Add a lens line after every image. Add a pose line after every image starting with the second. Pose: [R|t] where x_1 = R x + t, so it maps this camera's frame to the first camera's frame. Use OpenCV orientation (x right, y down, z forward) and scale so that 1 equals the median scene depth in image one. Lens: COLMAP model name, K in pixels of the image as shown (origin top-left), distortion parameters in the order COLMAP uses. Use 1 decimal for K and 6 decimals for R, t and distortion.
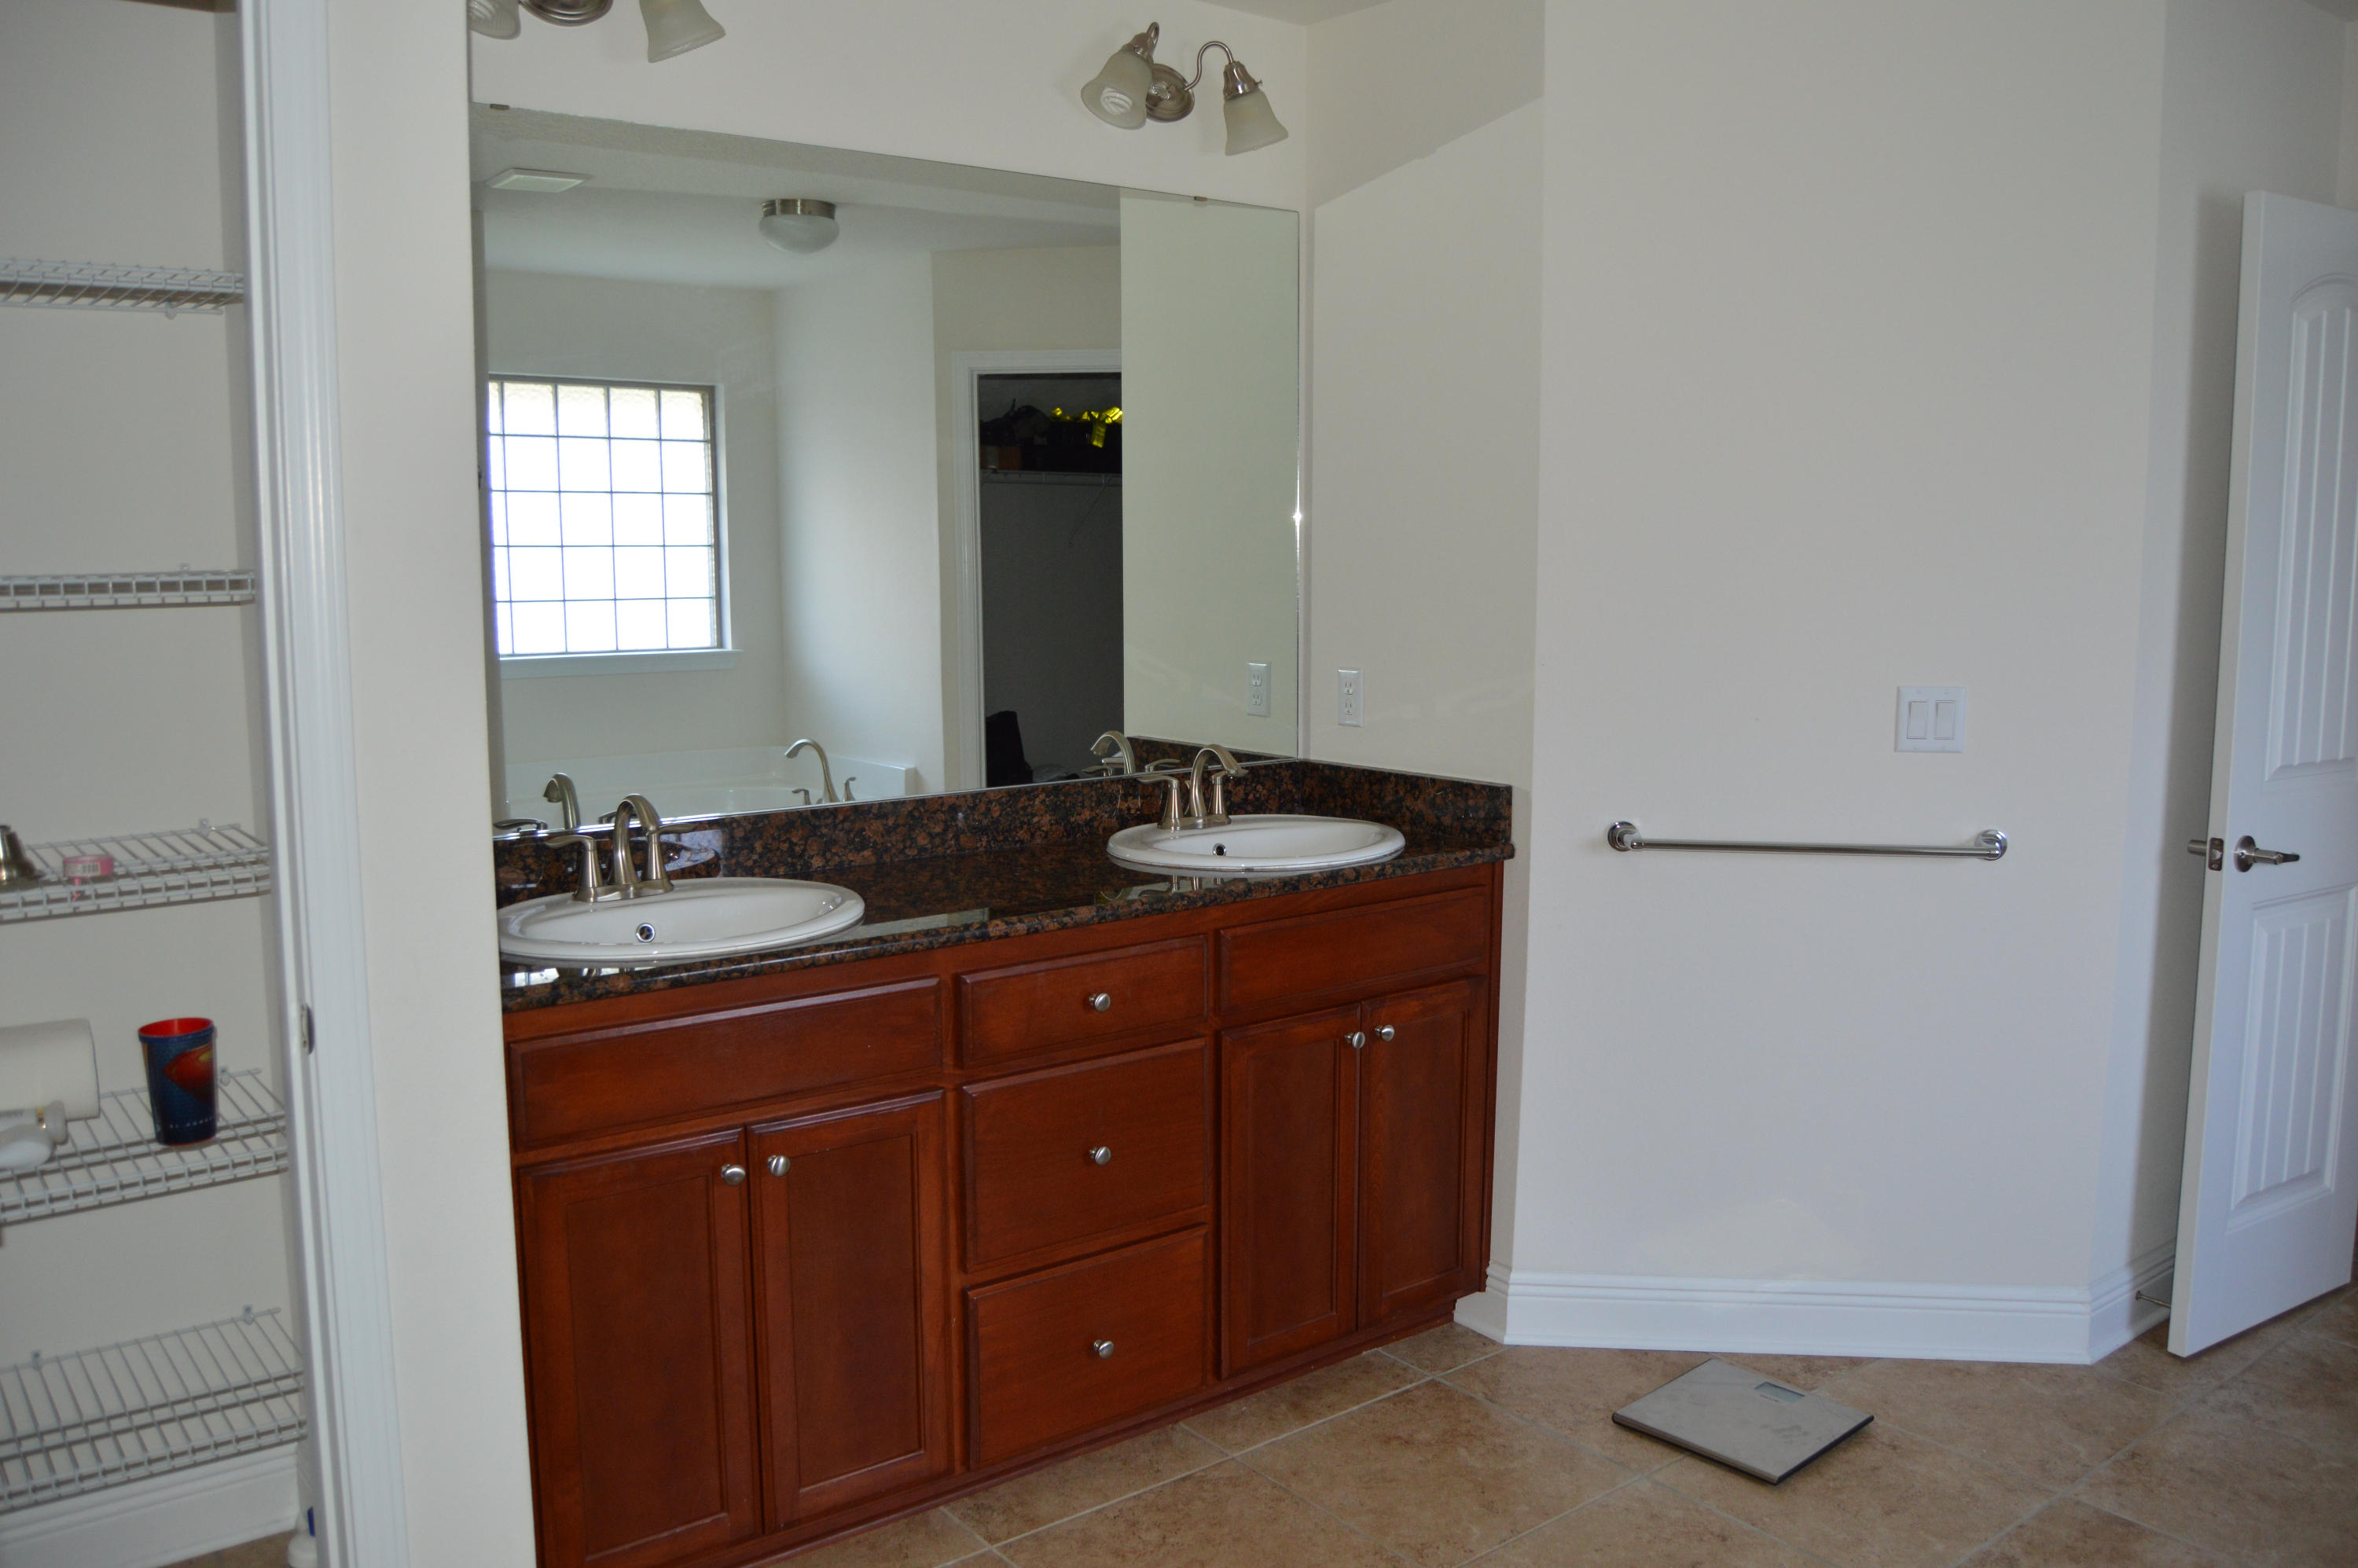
lens RADIAL K [[1879.4, 0, 1179.0], [0, 1879.4, 784.0], [0, 0, 1]] dist [0.005266, -0.142861]
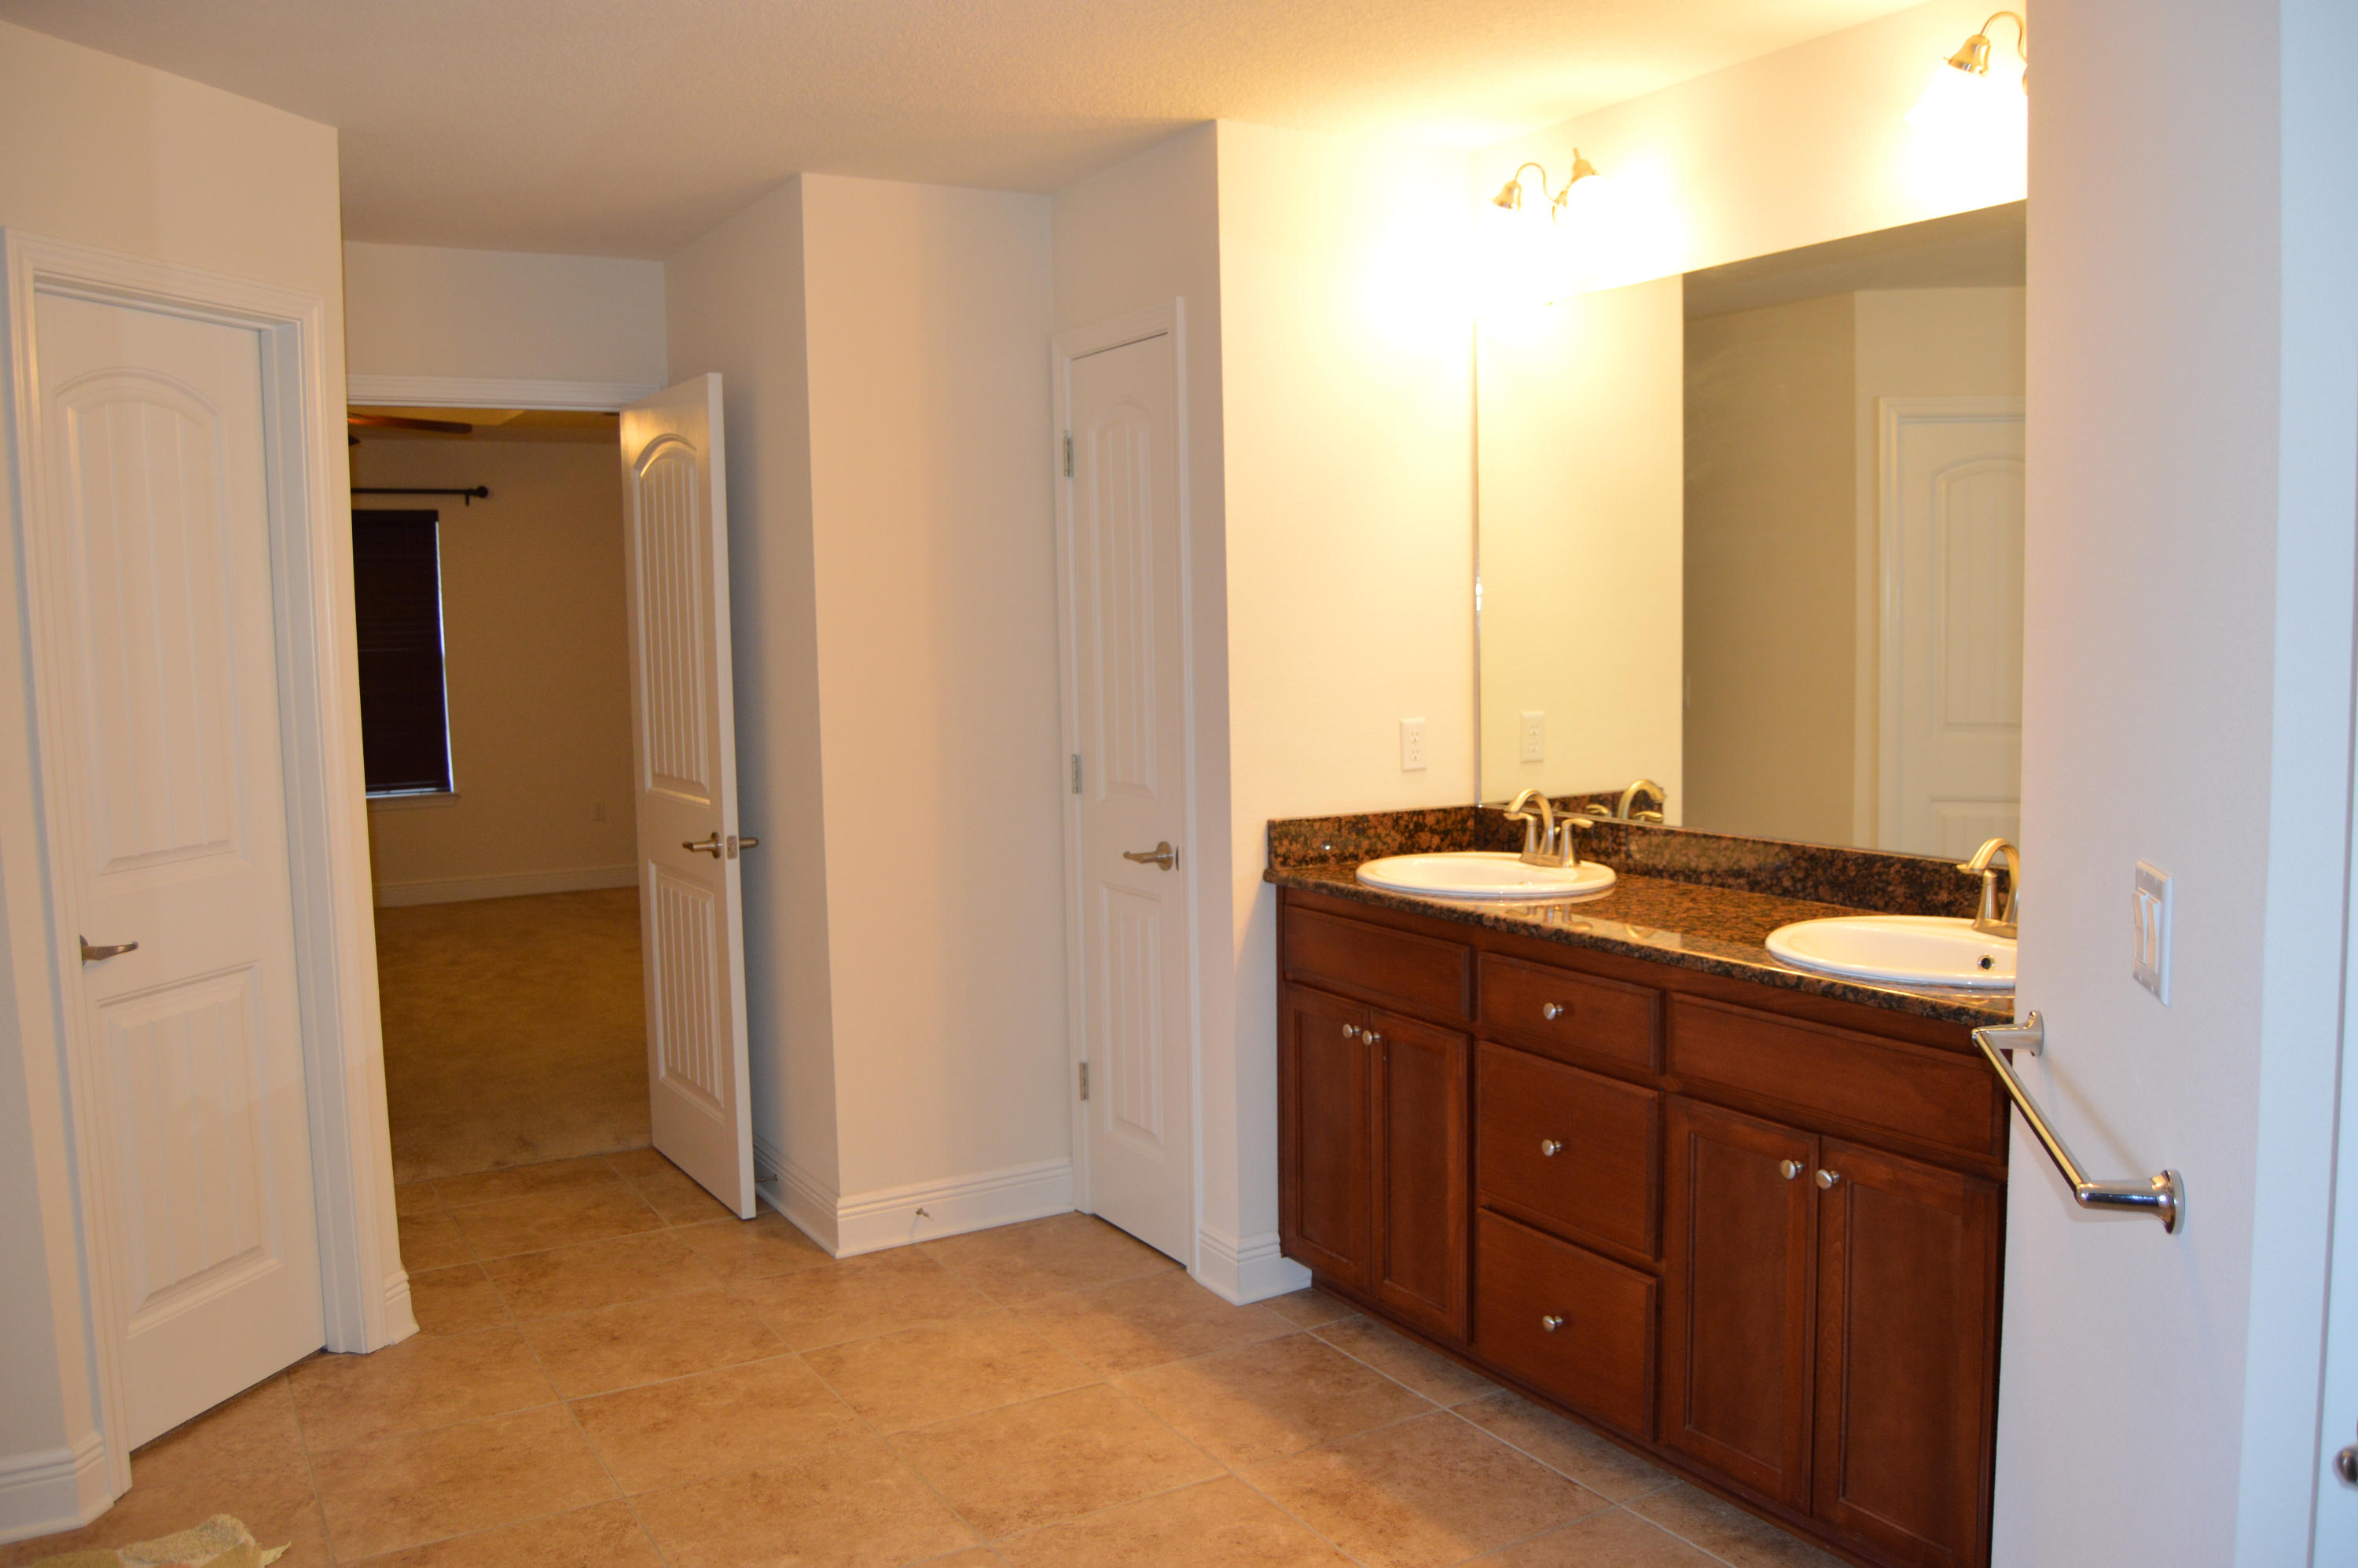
lens RADIAL K [[1879.4, 0, 1179.0], [0, 1879.4, 784.0], [0, 0, 1]] dist [0.005266, -0.142861]
pose [[-0.097490, 0.098845, -0.990316, 0.965397], [-0.109312, 0.987972, 0.109372, -0.105807], [0.989215, 0.118916, -0.085513, 0.762179]]
